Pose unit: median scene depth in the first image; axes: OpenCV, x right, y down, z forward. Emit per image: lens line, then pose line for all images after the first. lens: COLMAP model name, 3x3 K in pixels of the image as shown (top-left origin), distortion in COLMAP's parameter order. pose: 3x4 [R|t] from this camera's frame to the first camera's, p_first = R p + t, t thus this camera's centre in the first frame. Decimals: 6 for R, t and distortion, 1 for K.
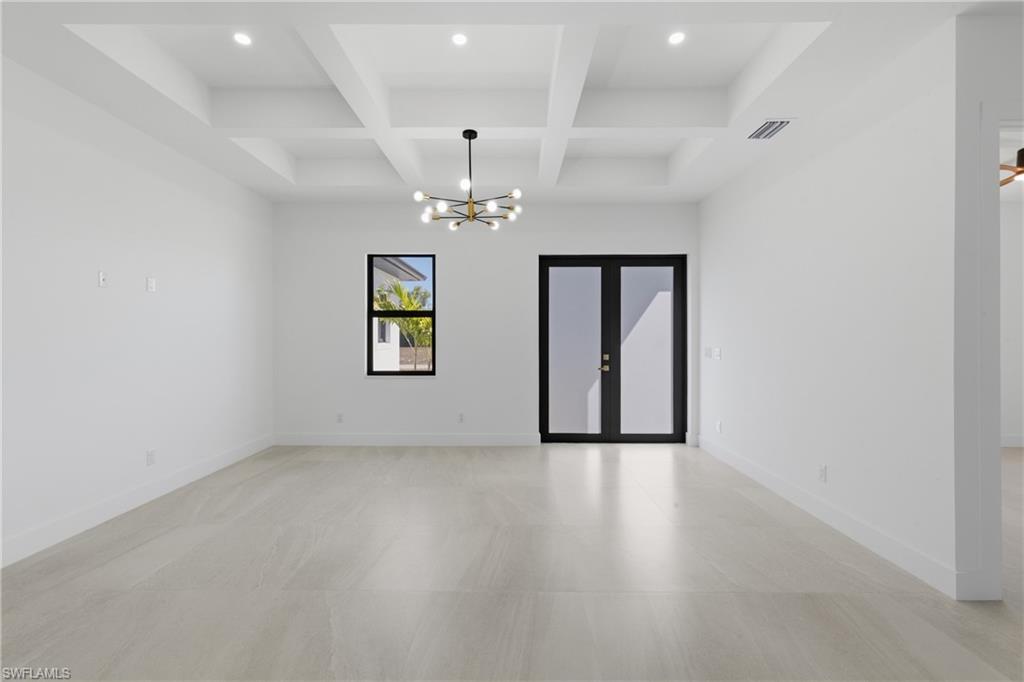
lens RADIAL K [[431.5, 0, 515.7], [0, 431.5, 340.4], [0, 0, 1]] dist [-0.001068, 0.001279]
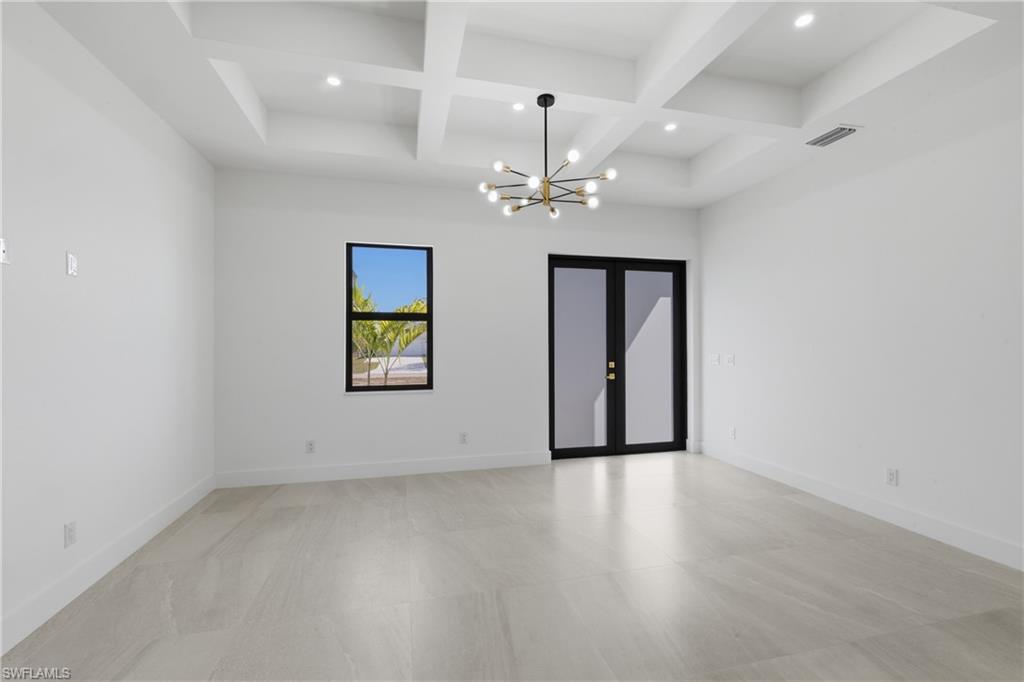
lens RADIAL K [[431.5, 0, 515.1], [0, 431.5, 341.3], [0, 0, 1]] dist [-0.001068, 0.001279]
pose [[0.968492, -0.001350, 0.249040, -0.239280], [0.004526, 0.999916, -0.012183, -0.002105], [-0.249002, 0.012926, 0.968417, 0.139267]]
